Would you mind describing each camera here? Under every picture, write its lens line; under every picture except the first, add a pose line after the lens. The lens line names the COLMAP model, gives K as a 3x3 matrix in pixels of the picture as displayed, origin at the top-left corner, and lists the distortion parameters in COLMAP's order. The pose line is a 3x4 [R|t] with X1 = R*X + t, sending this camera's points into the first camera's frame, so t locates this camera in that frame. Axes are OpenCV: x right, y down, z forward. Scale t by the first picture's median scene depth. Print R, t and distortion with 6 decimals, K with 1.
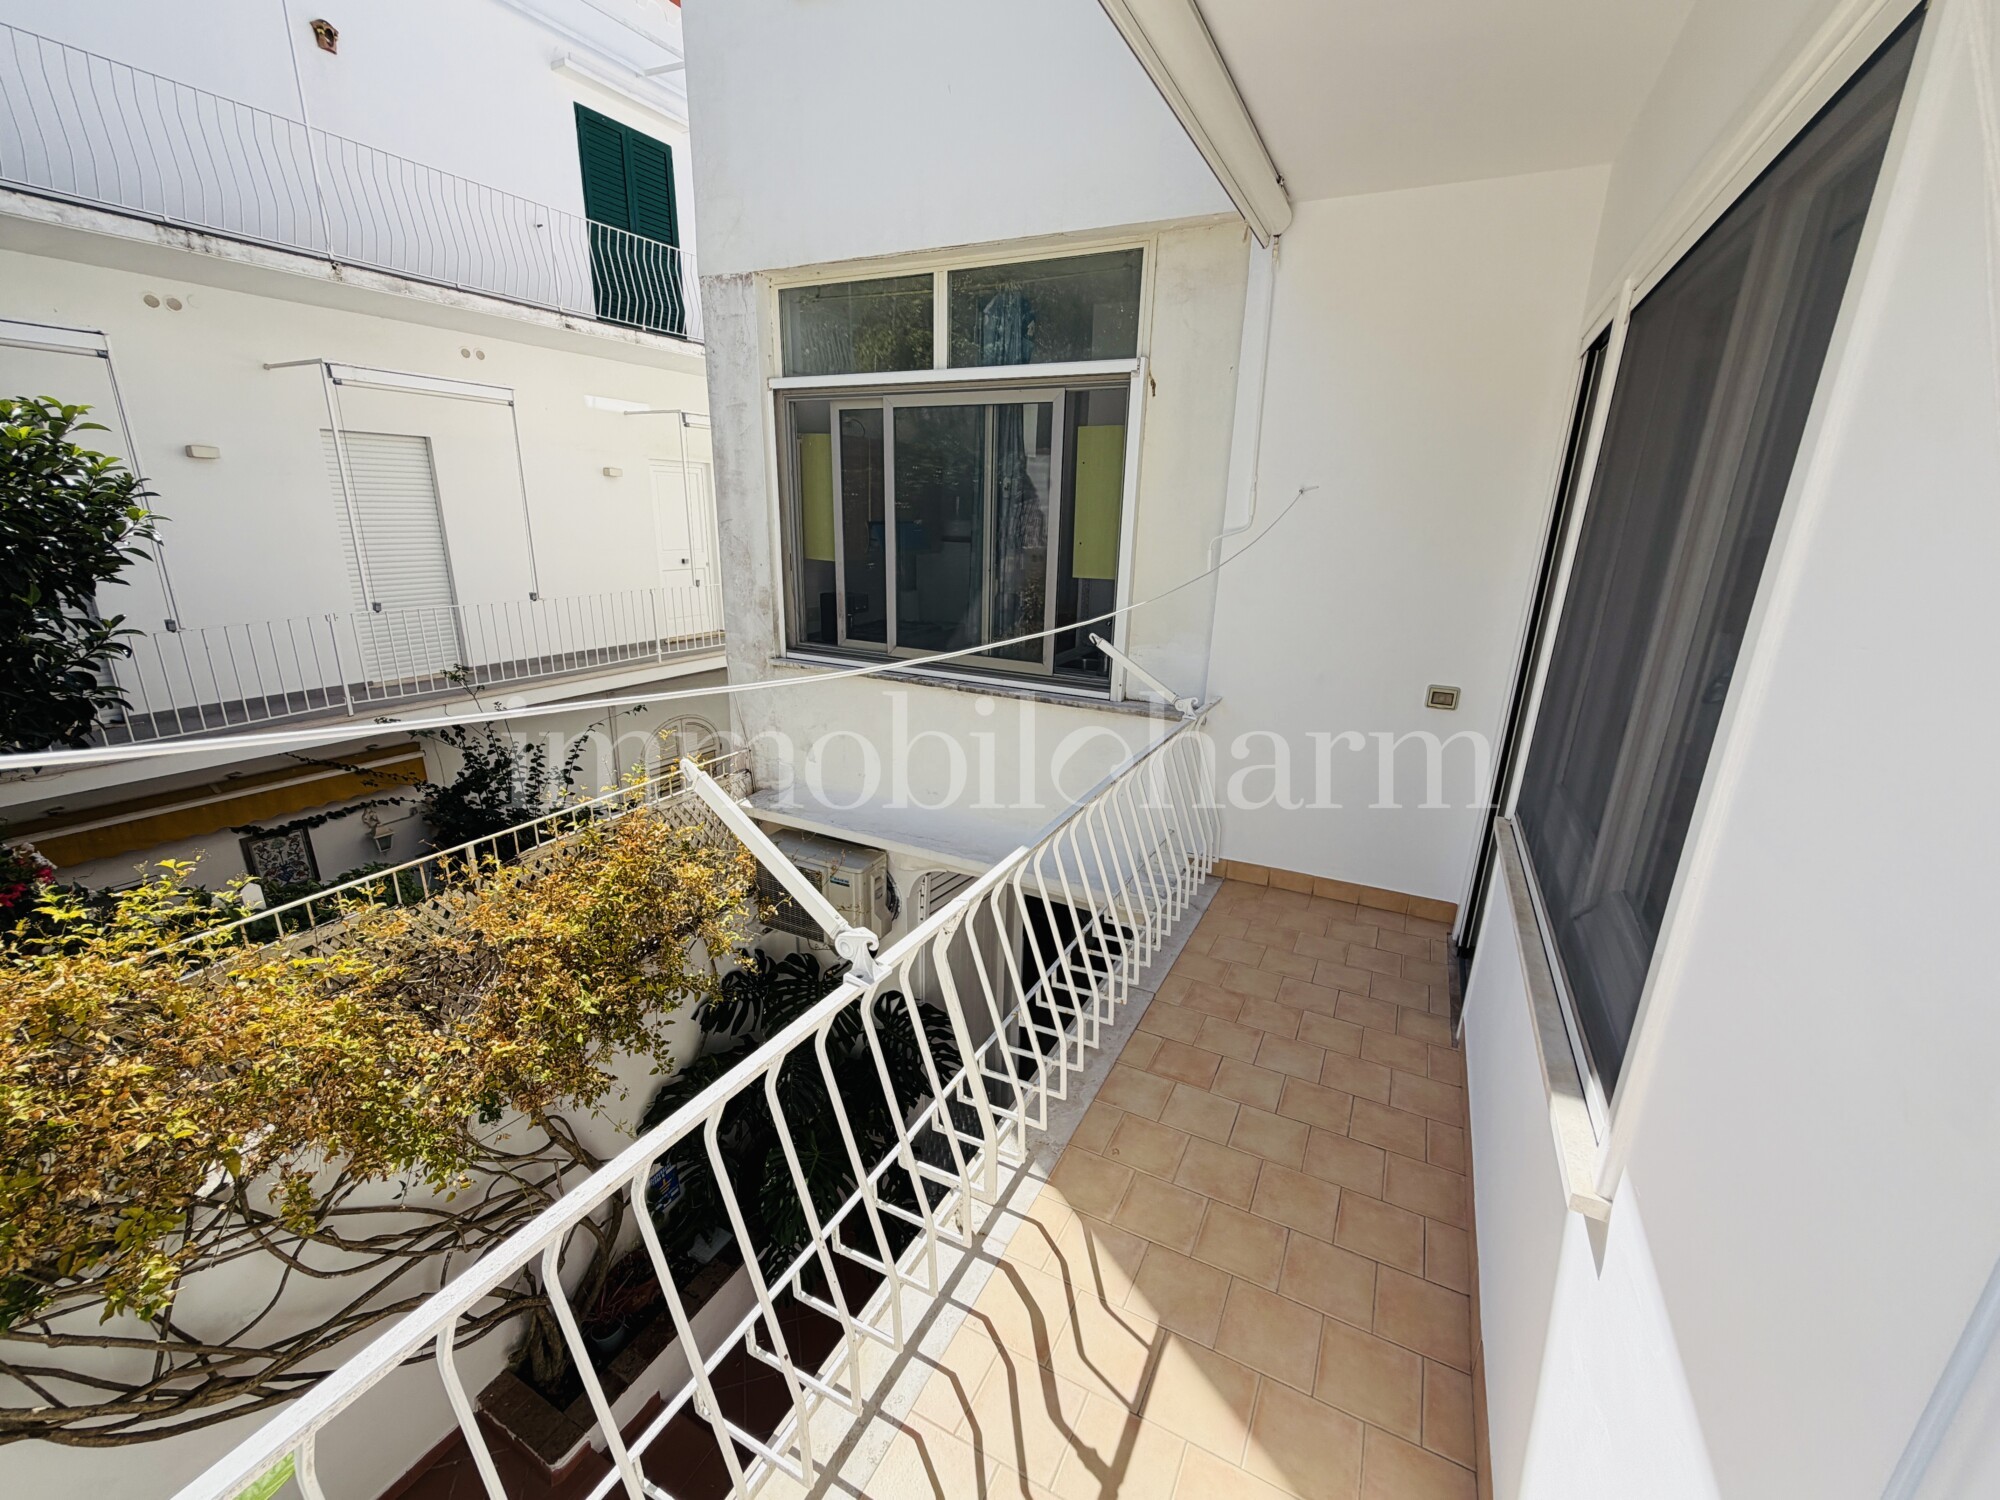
lens RADIAL K [[841.2, 0, 992.7], [0, 841.2, 758.6], [0, 0, 1]] dist [-0.003696, -0.000244]
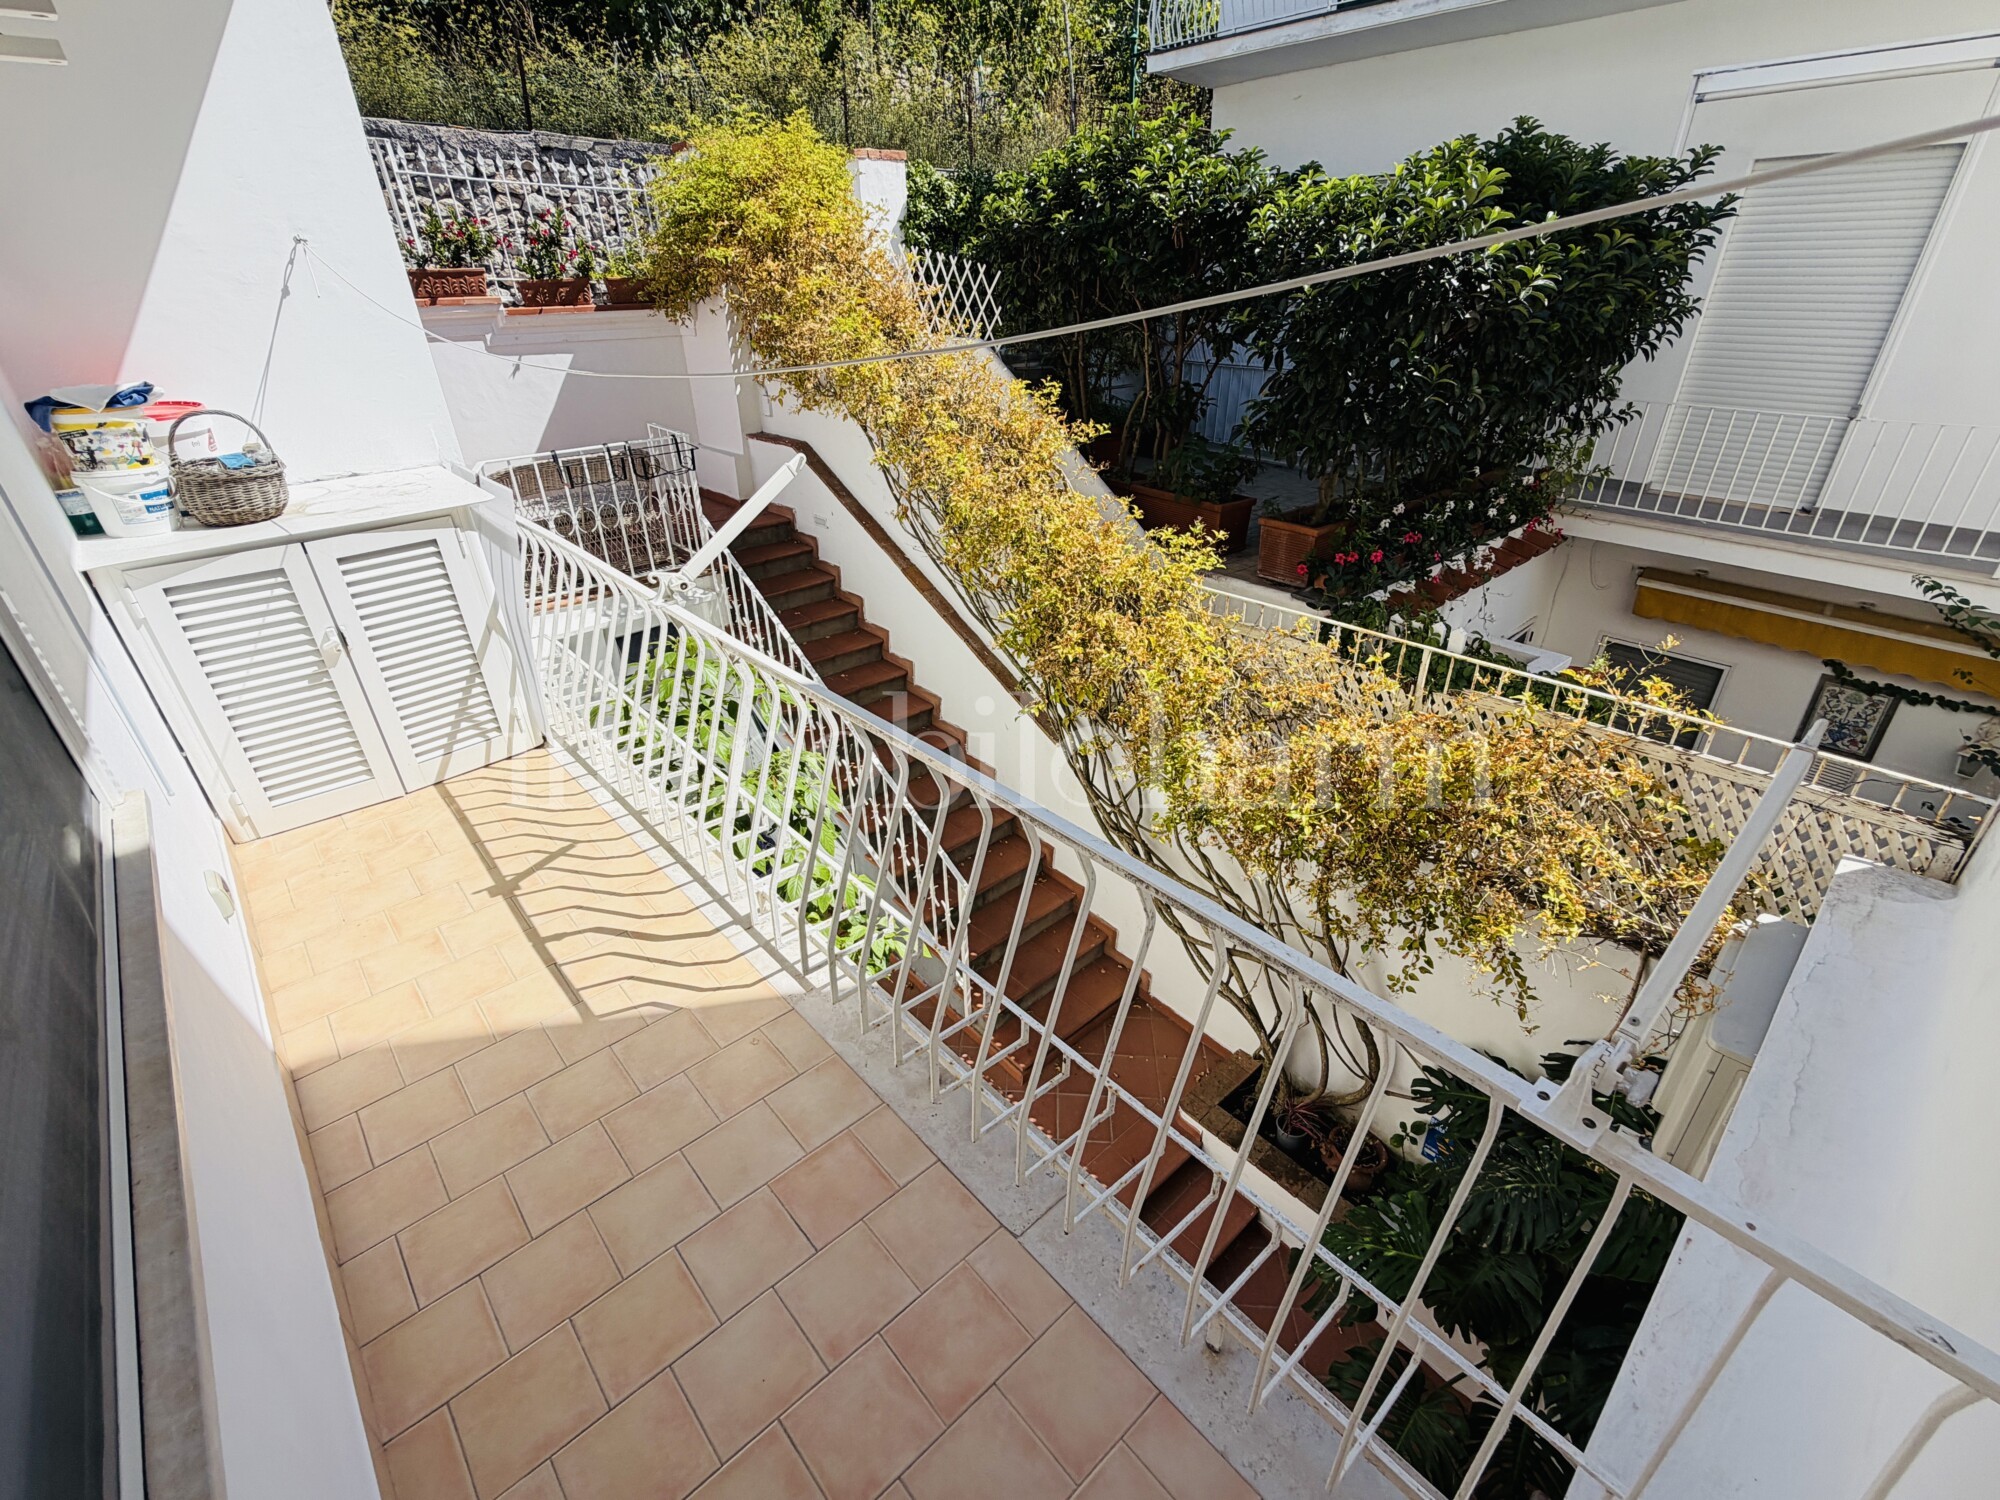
lens RADIAL K [[887.4, 0, 999.9], [0, 887.4, 753.0], [0, 0, 1]] dist [-0.003833, -0.000390]
pose [[-0.355344, 0.434926, -0.827388, 0.456841], [-0.258592, 0.804870, 0.534148, -0.225241], [0.898254, 0.403763, -0.173537, 0.835585]]
